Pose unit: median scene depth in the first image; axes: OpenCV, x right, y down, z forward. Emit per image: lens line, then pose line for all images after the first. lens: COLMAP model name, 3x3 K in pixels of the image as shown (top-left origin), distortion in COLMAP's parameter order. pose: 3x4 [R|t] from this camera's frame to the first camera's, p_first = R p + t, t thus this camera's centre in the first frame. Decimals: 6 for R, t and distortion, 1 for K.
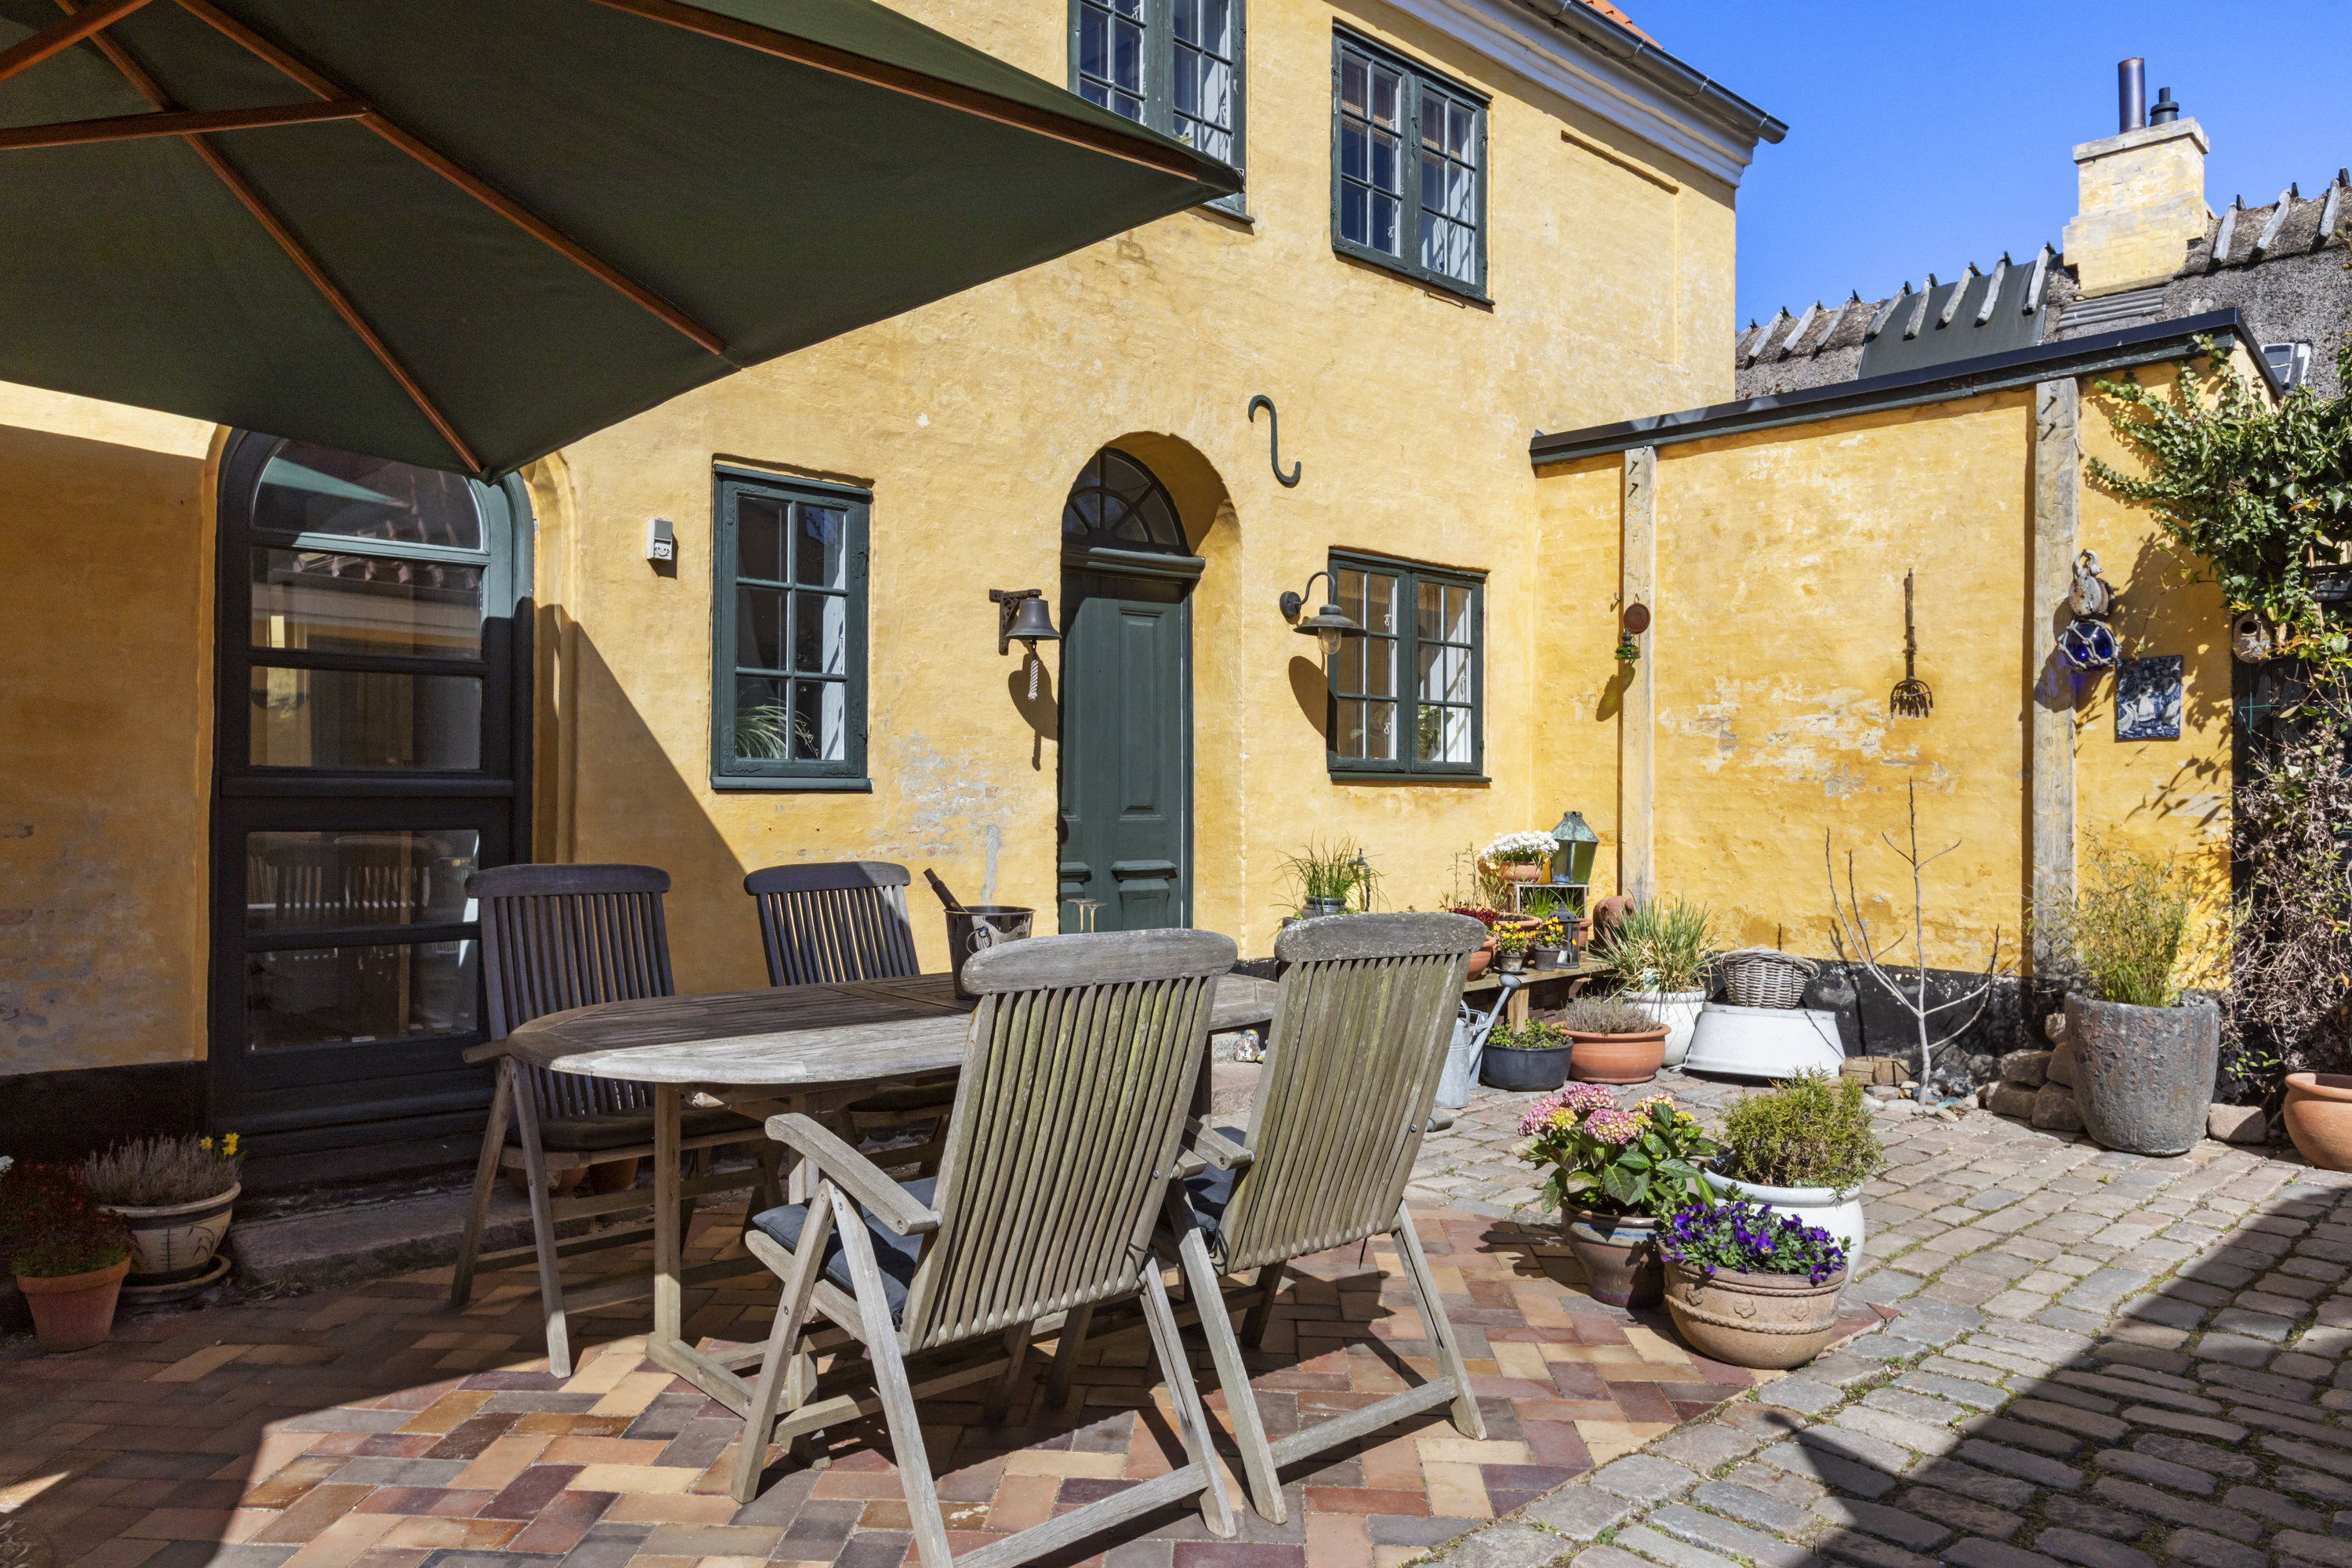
lens RADIAL K [[1595.7, 0, 1176.0], [0, 1595.7, 784.0], [0, 0, 1]] dist [0.002146, 0.001150]
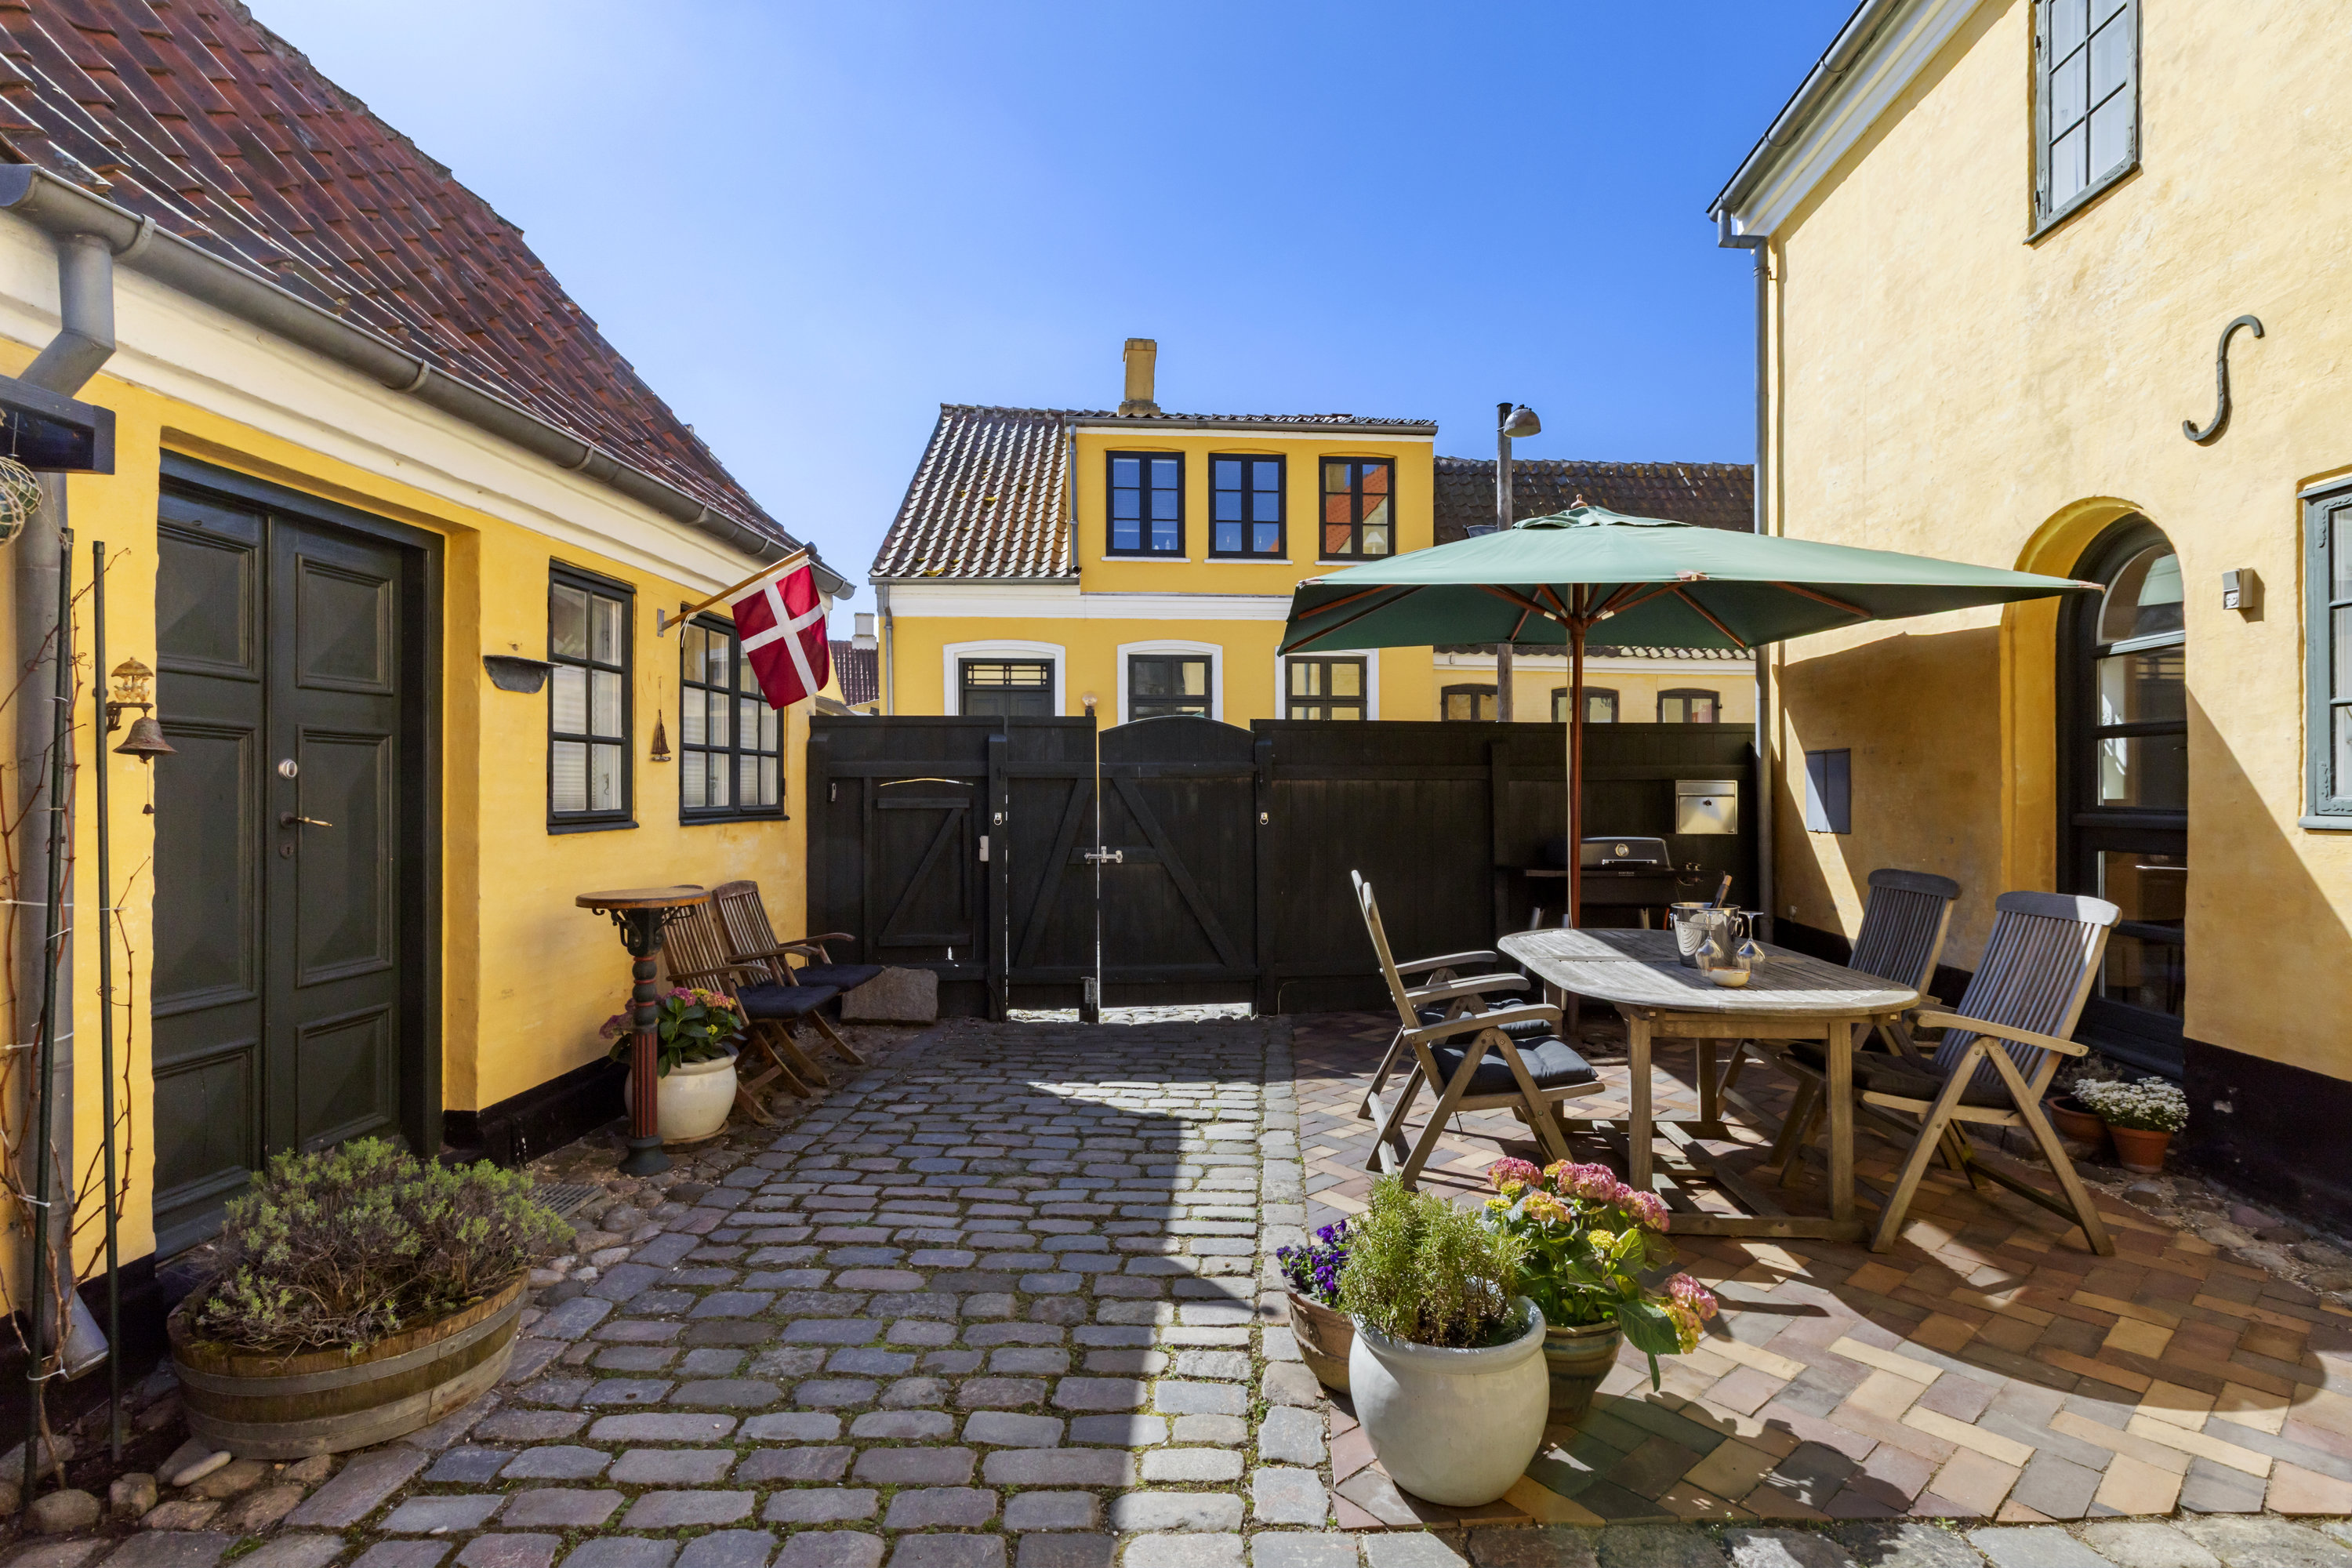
lens RADIAL K [[1094.6, 0, 1176.0], [0, 1094.6, 784.0], [0, 0, 1]] dist [-0.014544, 0.000010]
pose [[-0.736397, -0.015658, -0.676368, 0.562668], [-0.009560, 0.999873, -0.012738, -0.007775], [0.676482, -0.002914, -0.736453, 0.869332]]
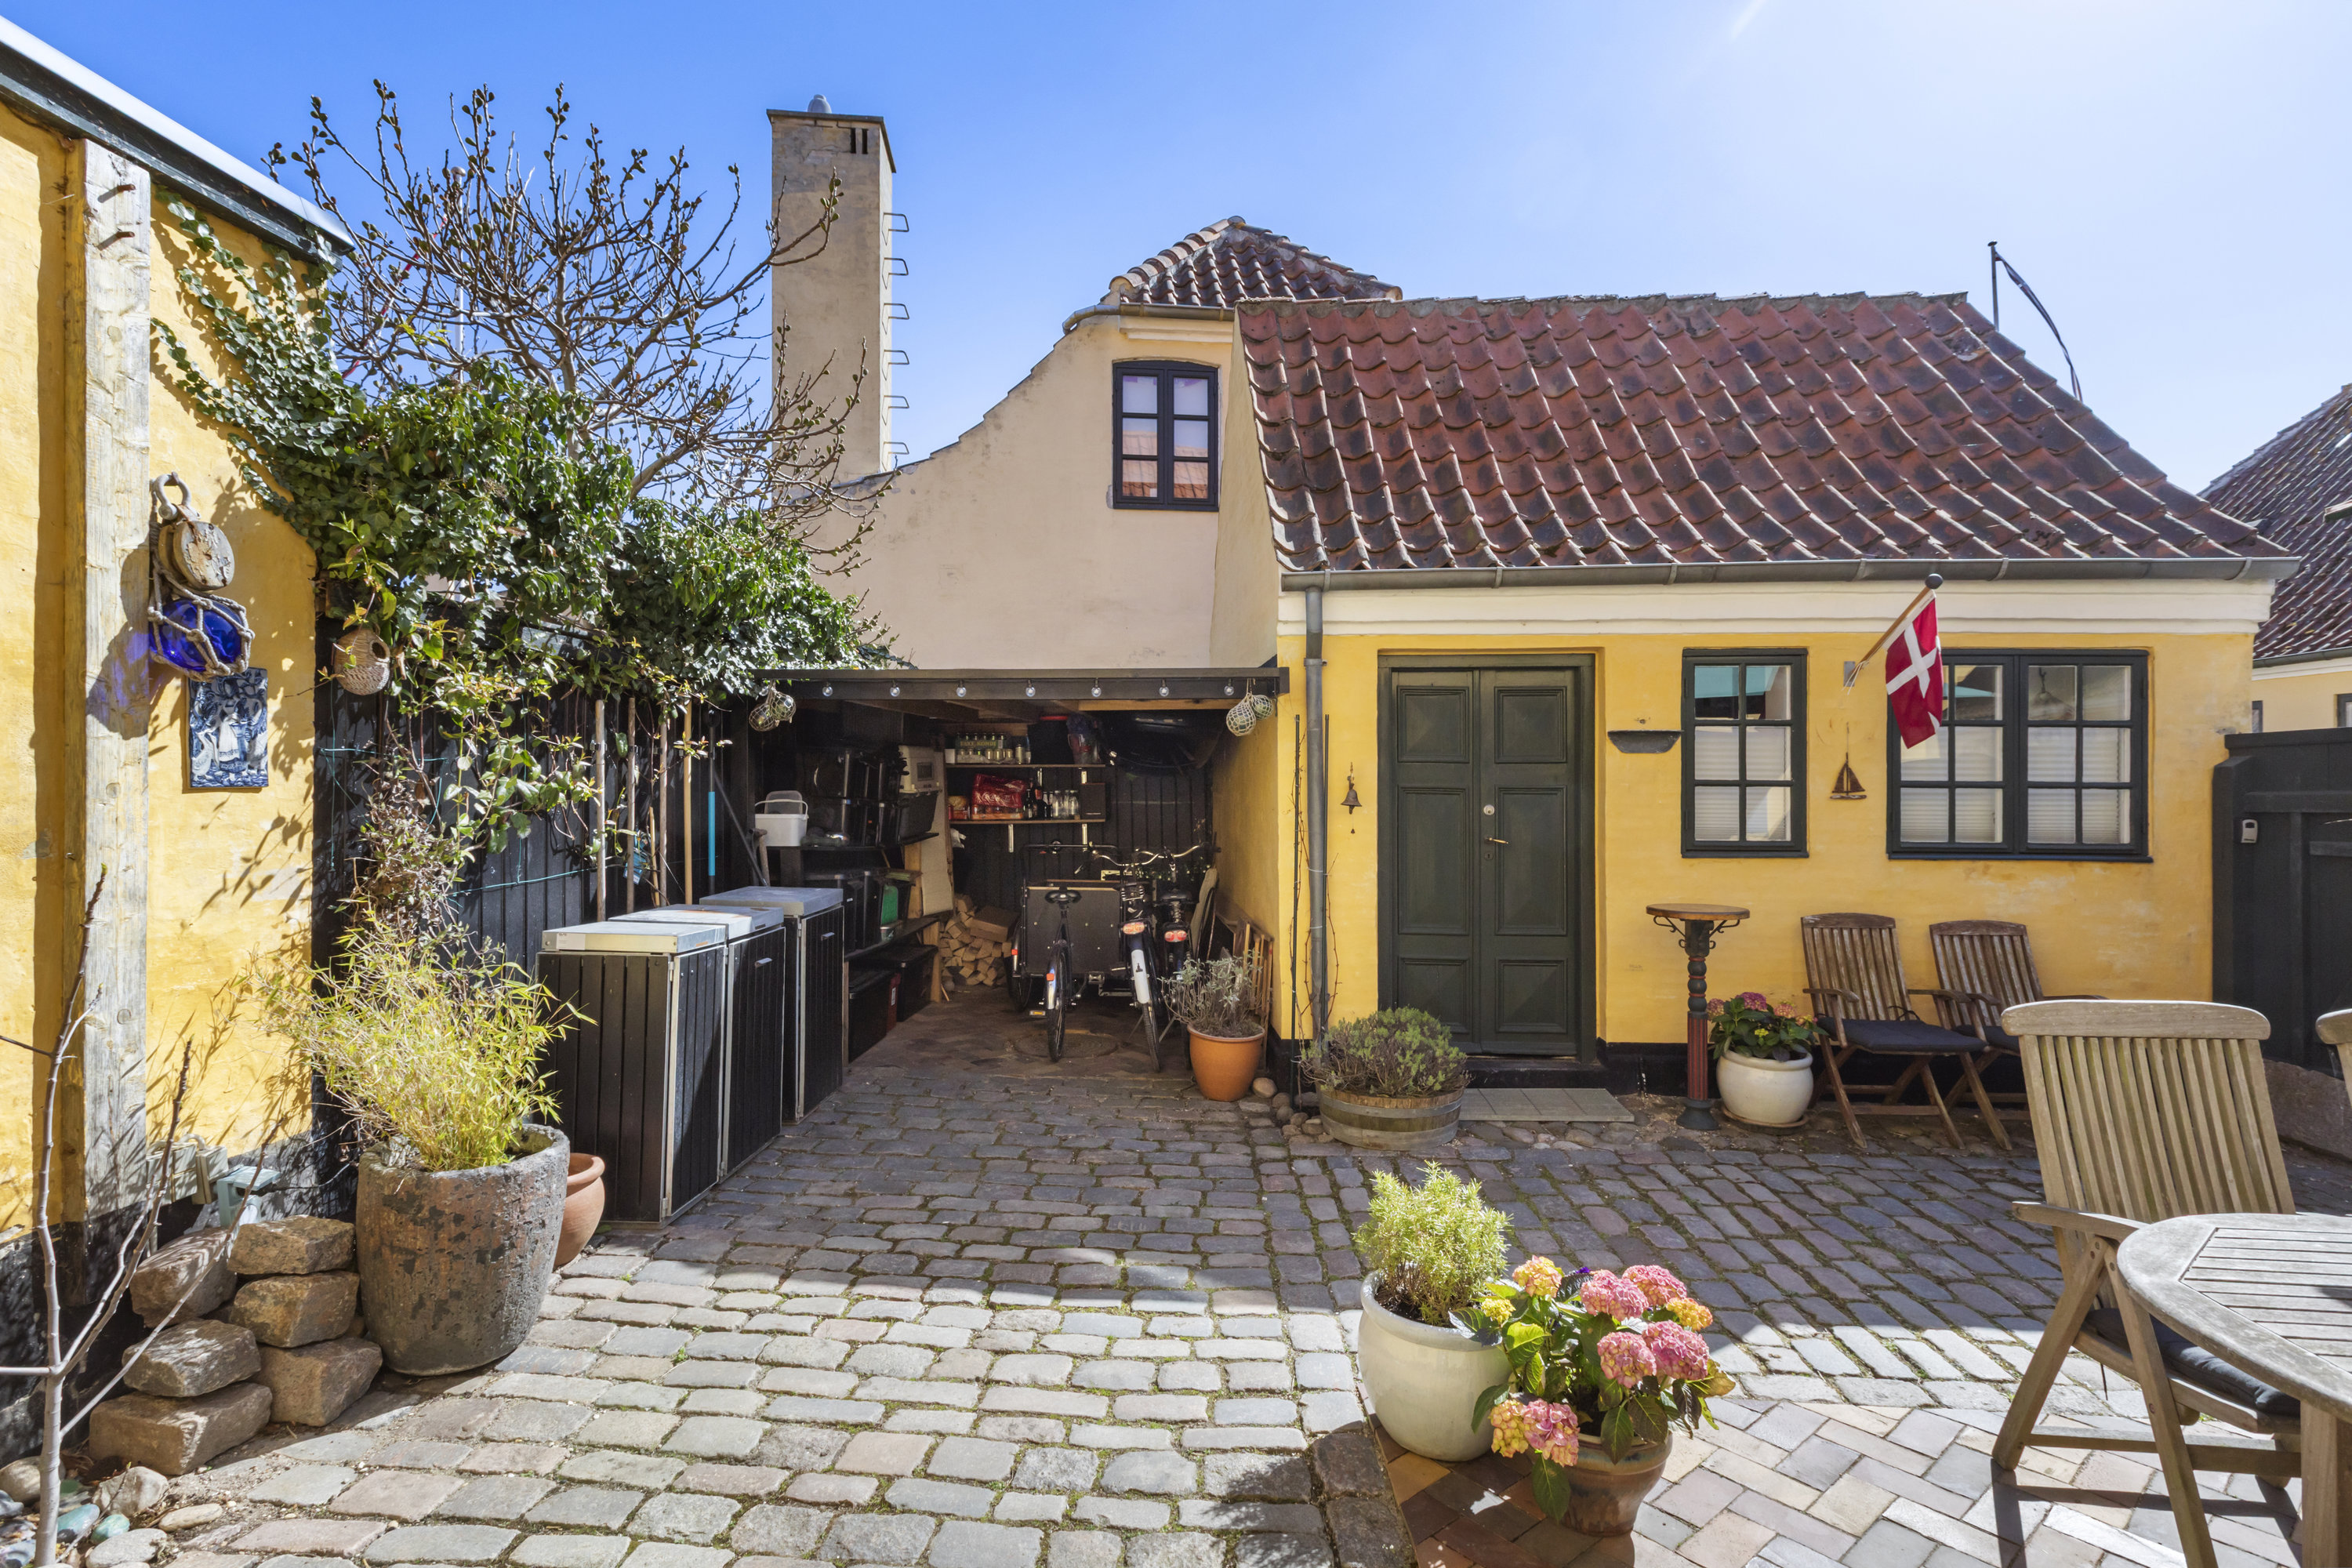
lens RADIAL K [[1094.6, 0, 1176.0], [0, 1094.6, 784.0], [0, 0, 1]] dist [-0.014544, 0.000010]
pose [[-0.673938, -0.005855, 0.738765, 0.012133], [-0.012254, 0.999920, -0.003255, -0.033692], [-0.738686, -0.011246, -0.673955, 1.024330]]
